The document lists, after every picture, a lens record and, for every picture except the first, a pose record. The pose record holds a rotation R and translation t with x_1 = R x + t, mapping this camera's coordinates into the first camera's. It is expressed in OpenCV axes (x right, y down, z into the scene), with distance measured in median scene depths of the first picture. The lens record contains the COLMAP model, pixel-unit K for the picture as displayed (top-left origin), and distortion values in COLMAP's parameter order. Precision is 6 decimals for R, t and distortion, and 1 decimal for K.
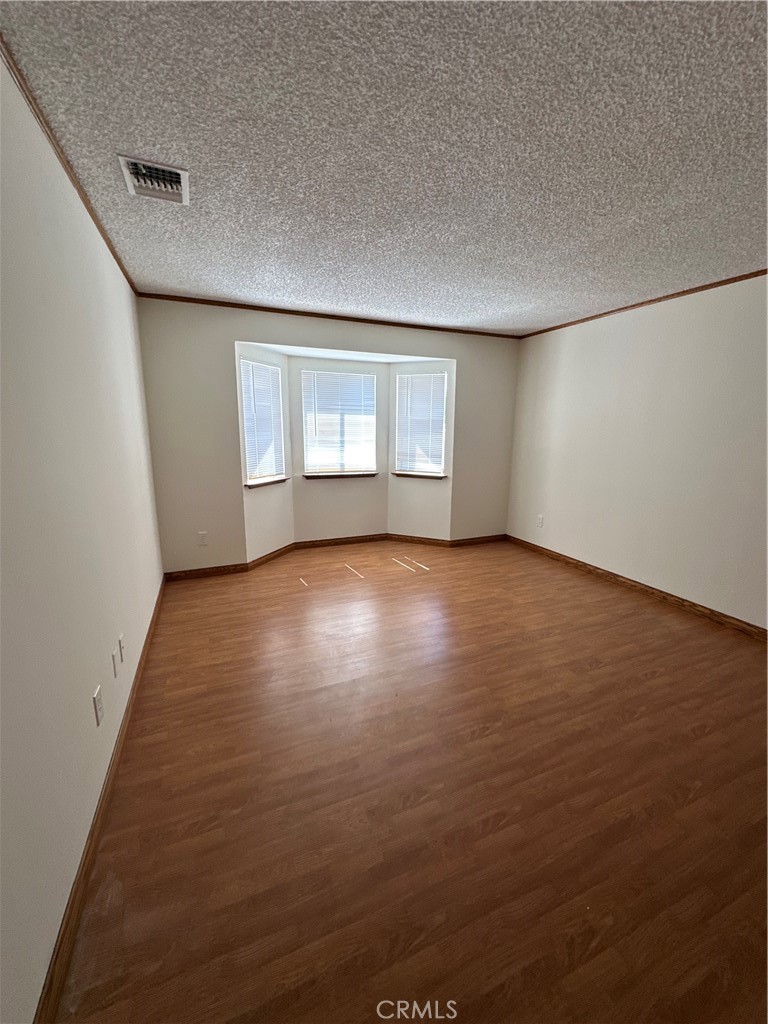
lens RADIAL K [[408.1, 0, 384.0], [0, 408.1, 512.0], [0, 0, 1]] dist [-0.003368, 0.000192]
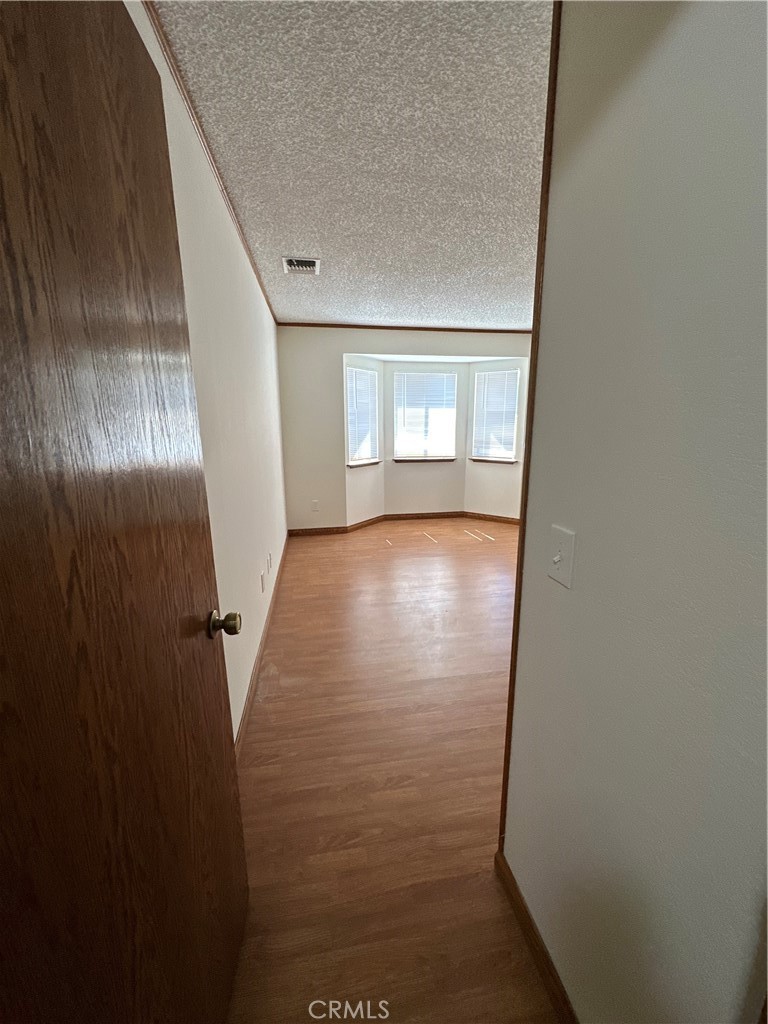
lens RADIAL K [[408.1, 0, 384.0], [0, 408.1, 512.0], [0, 0, 1]] dist [-0.003368, 0.000192]
pose [[0.971877, 0.038210, -0.232368, 0.066715], [-0.034395, 0.999199, 0.020447, 0.044832], [0.232963, -0.011880, 0.972413, -0.197072]]
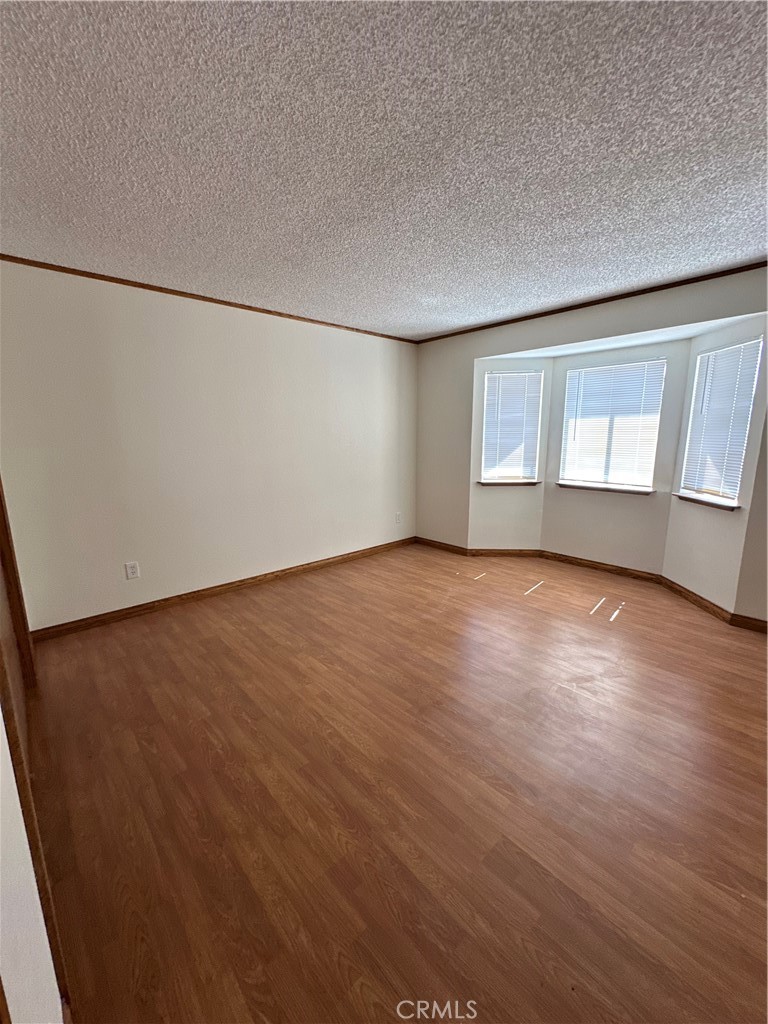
lens RADIAL K [[404.6, 0, 387.6], [0, 404.6, 513.4], [0, 0, 1]] dist [-0.003729, -0.000165]
pose [[0.339200, 0.163703, -0.926361, 0.569706], [-0.196413, 0.975363, 0.100443, -0.038863], [0.919981, 0.147879, 0.362997, 0.321917]]
